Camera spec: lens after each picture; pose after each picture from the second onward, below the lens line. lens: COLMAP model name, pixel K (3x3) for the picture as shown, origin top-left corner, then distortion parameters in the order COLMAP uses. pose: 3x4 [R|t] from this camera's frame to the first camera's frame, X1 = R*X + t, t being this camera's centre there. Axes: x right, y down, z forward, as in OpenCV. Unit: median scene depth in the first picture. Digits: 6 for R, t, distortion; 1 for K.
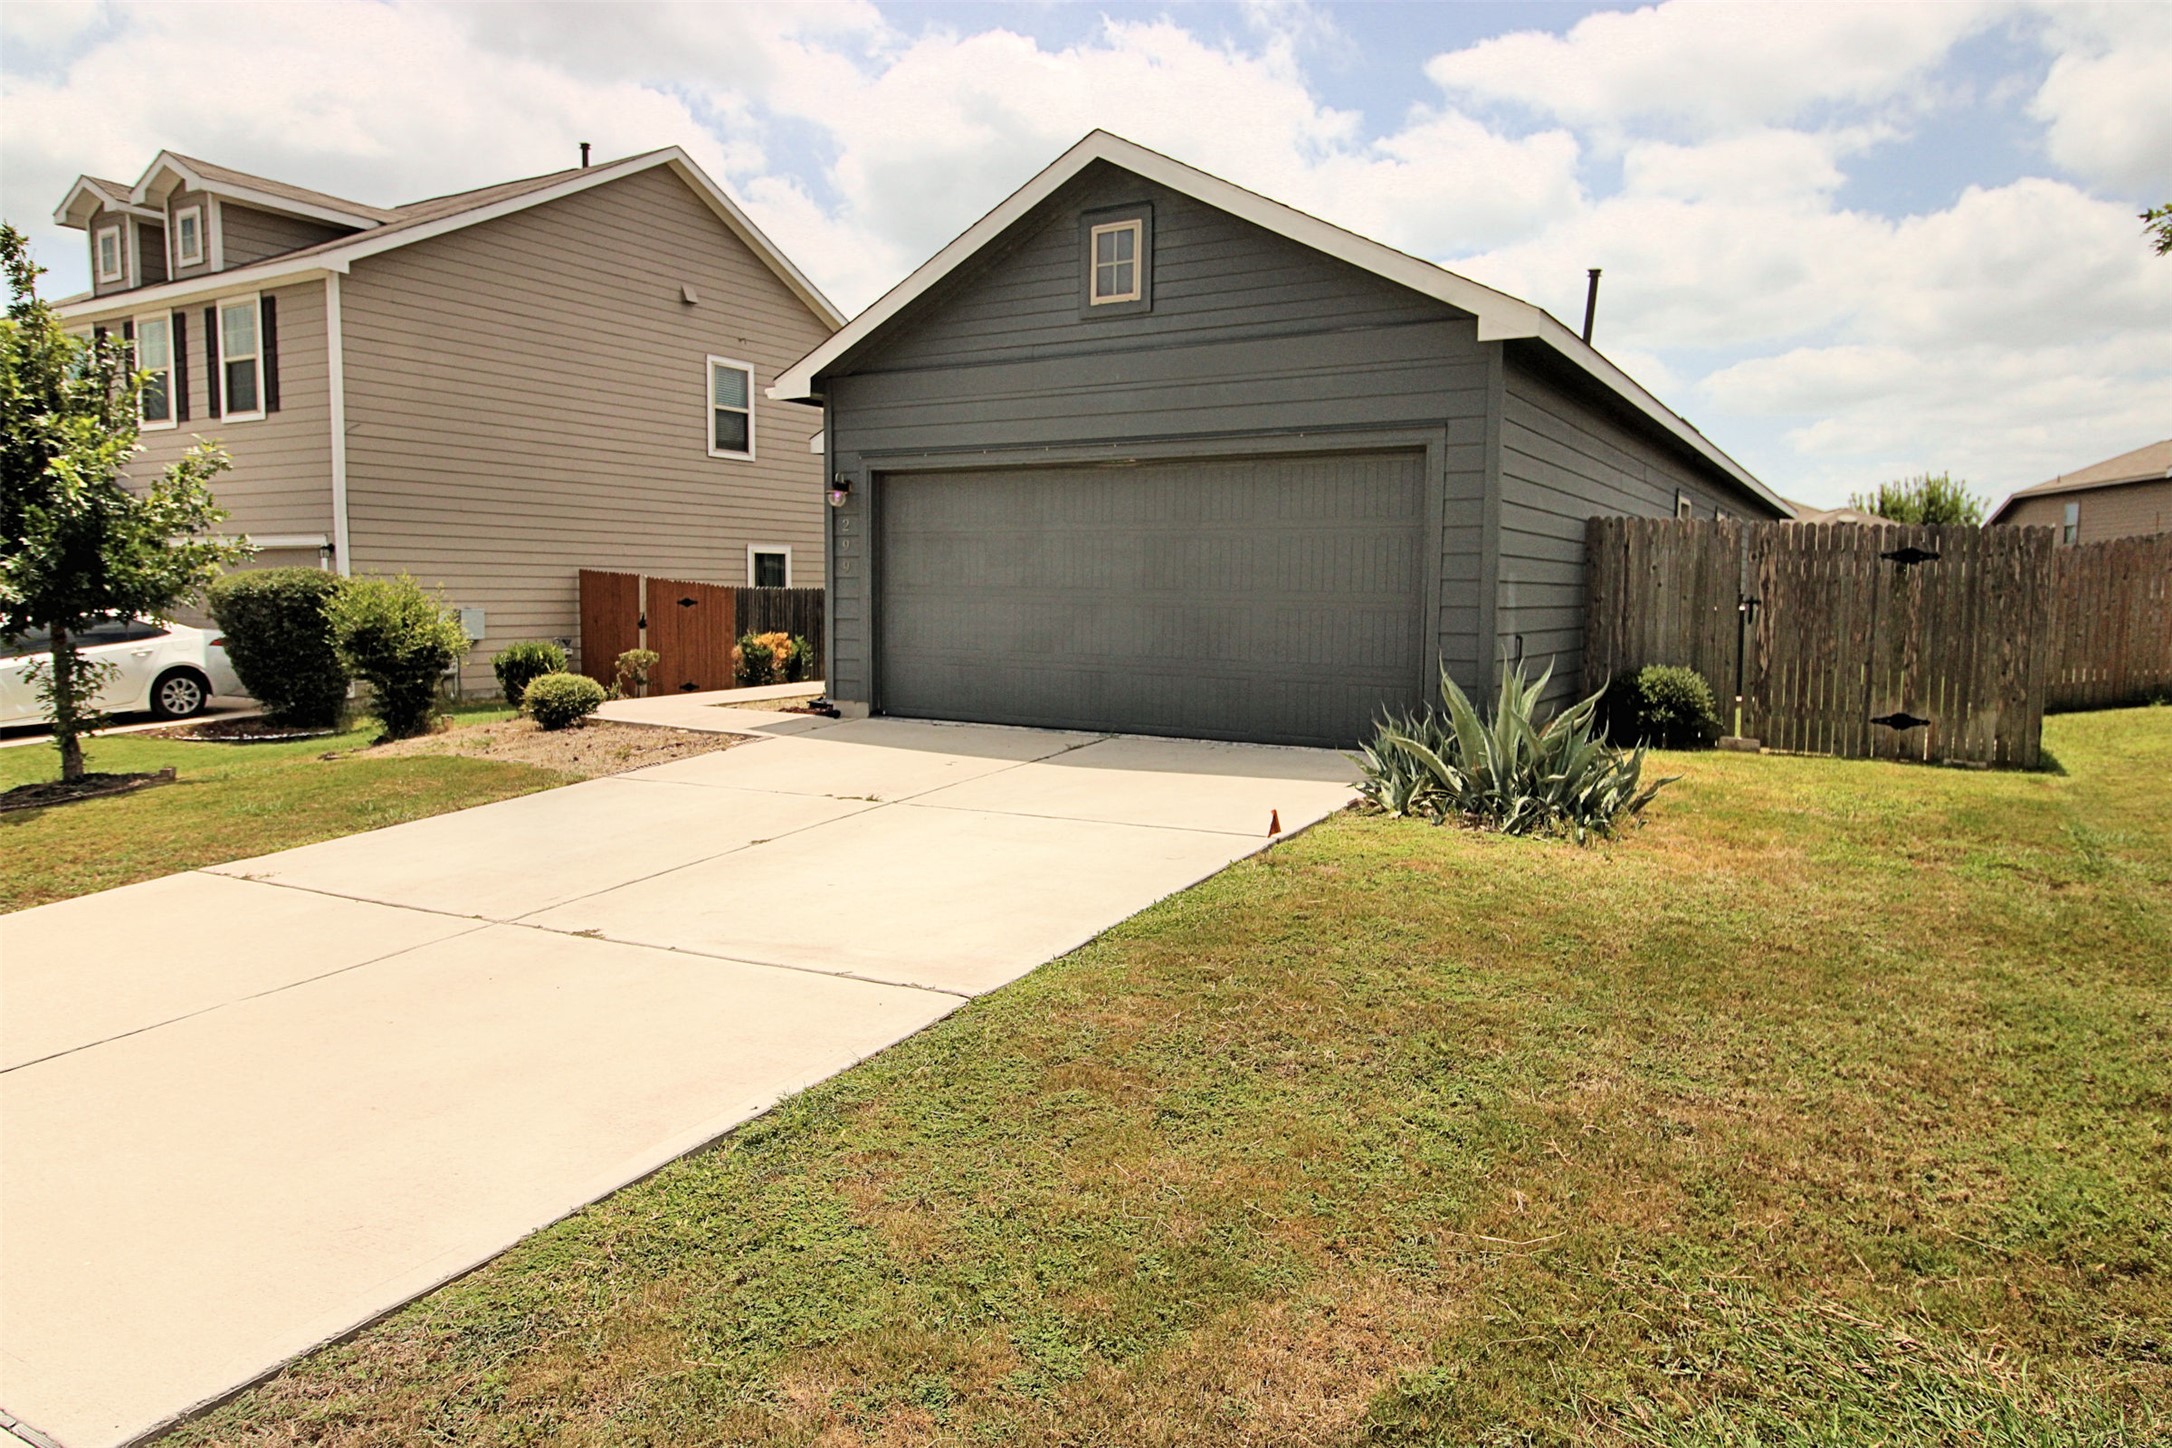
lens RADIAL K [[1367.5, 0, 1087.4], [0, 1367.5, 720.2], [0, 0, 1]] dist [-0.002195, 0.000407]
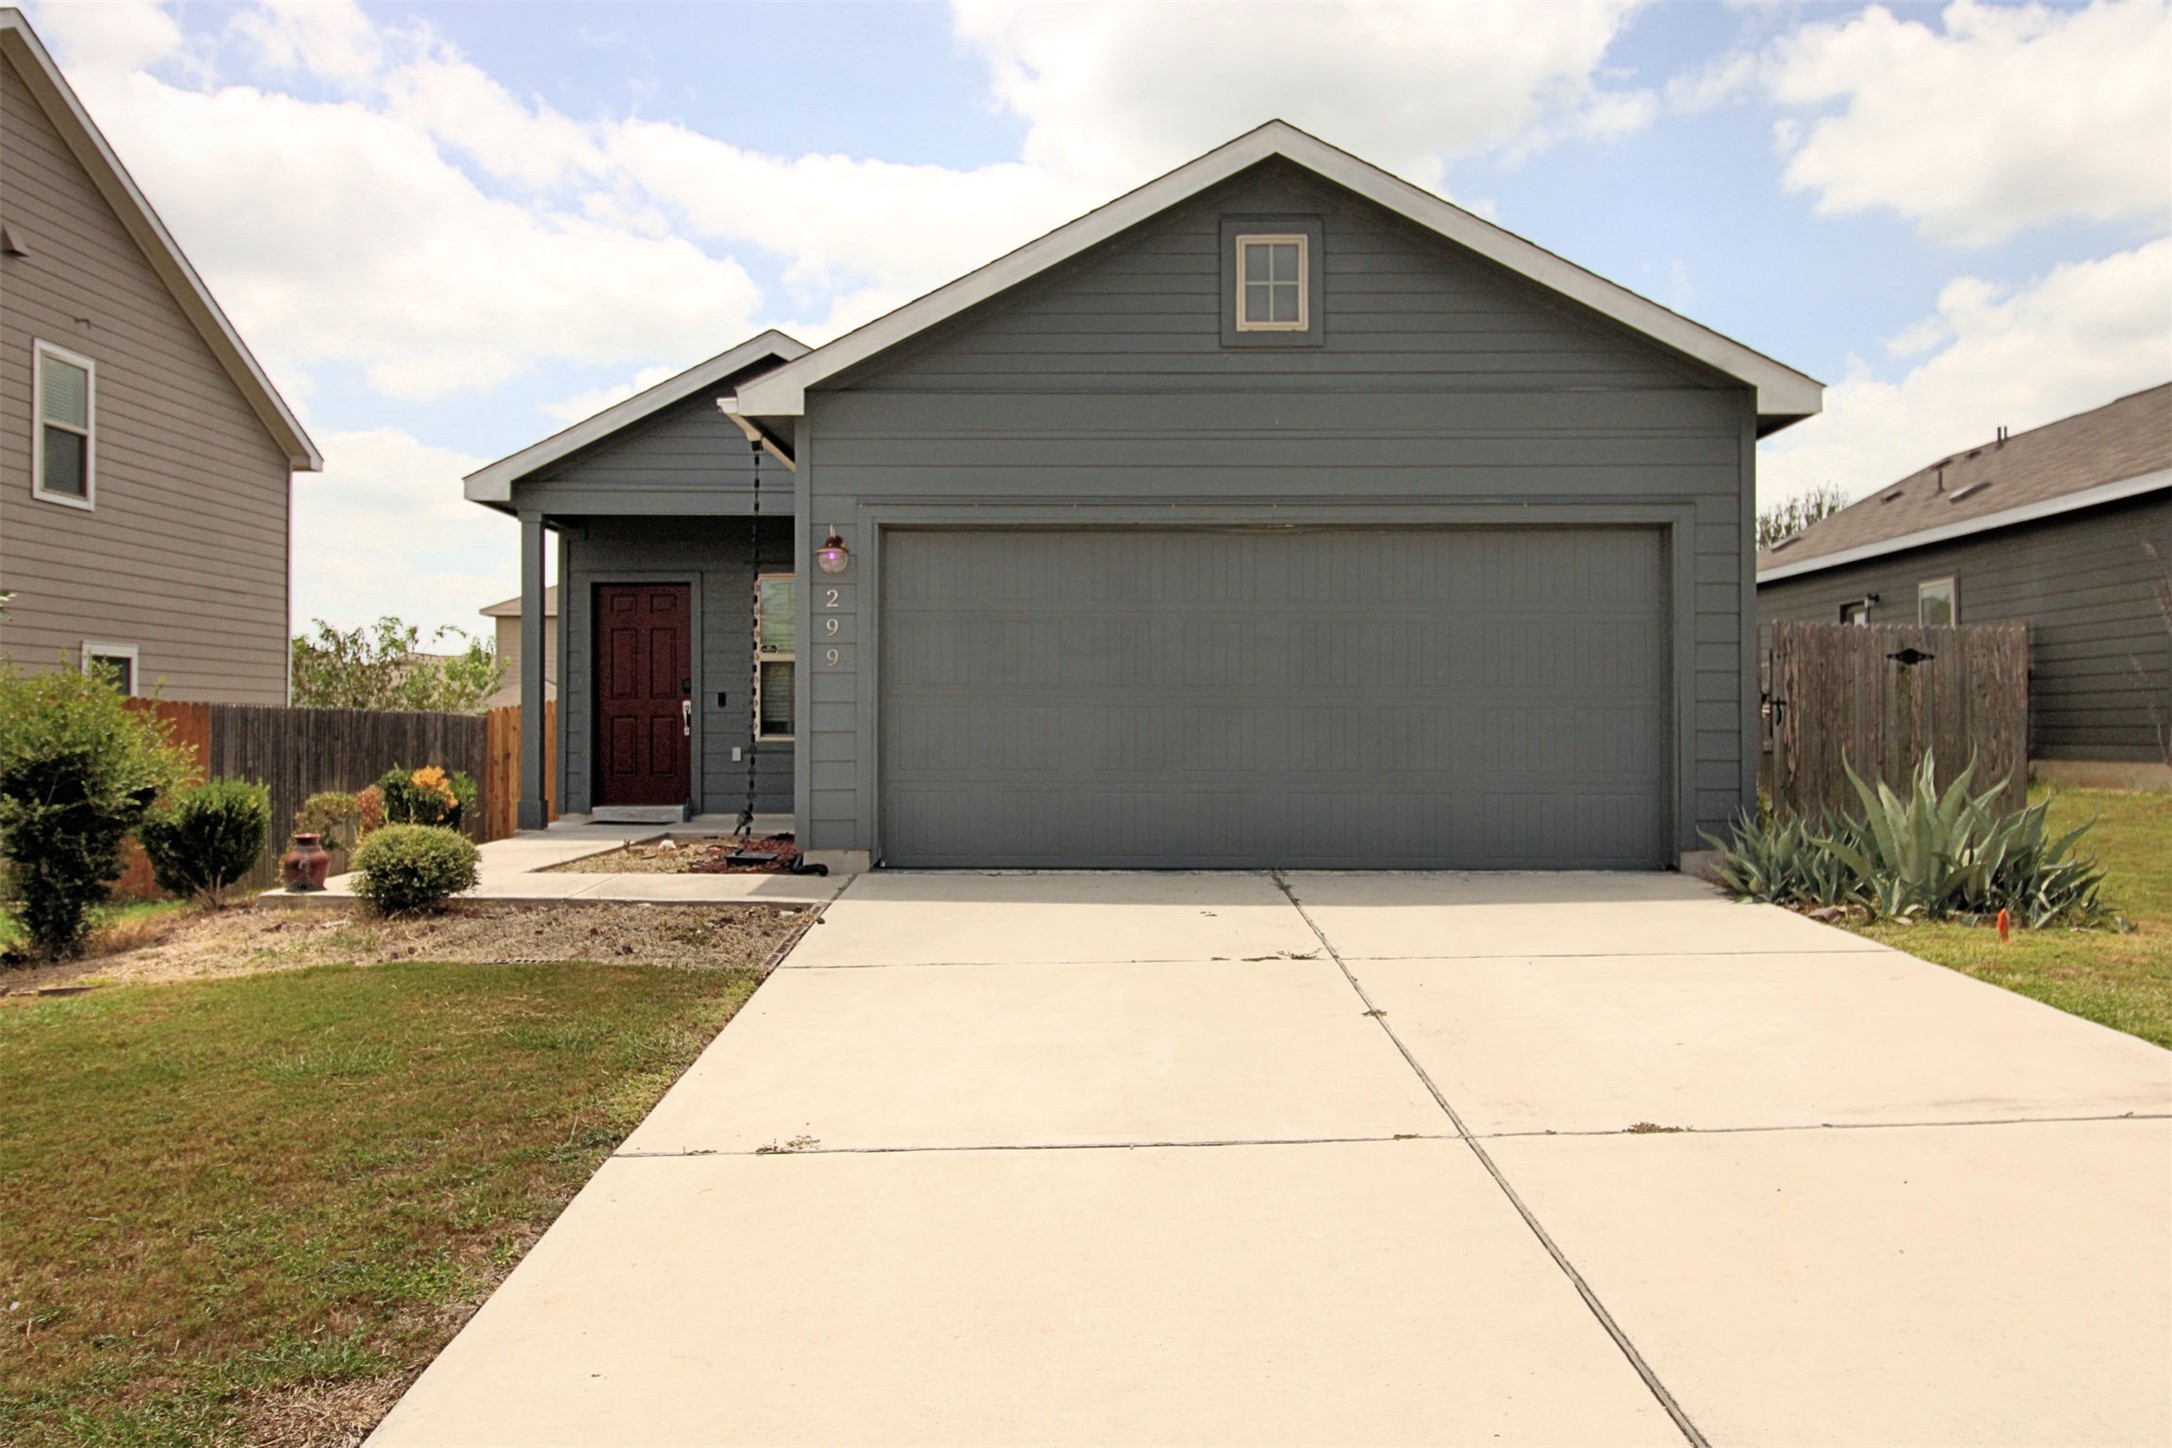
lens RADIAL K [[1749.1, 0, 1086.9], [0, 1749.1, 725.8], [0, 0, 1]] dist [-0.001288, 0.004812]
pose [[0.861292, -0.006999, 0.508061, -0.587253], [0.056566, 0.995010, -0.082186, 0.004044], [-0.504951, 0.099525, 0.857391, 0.192991]]
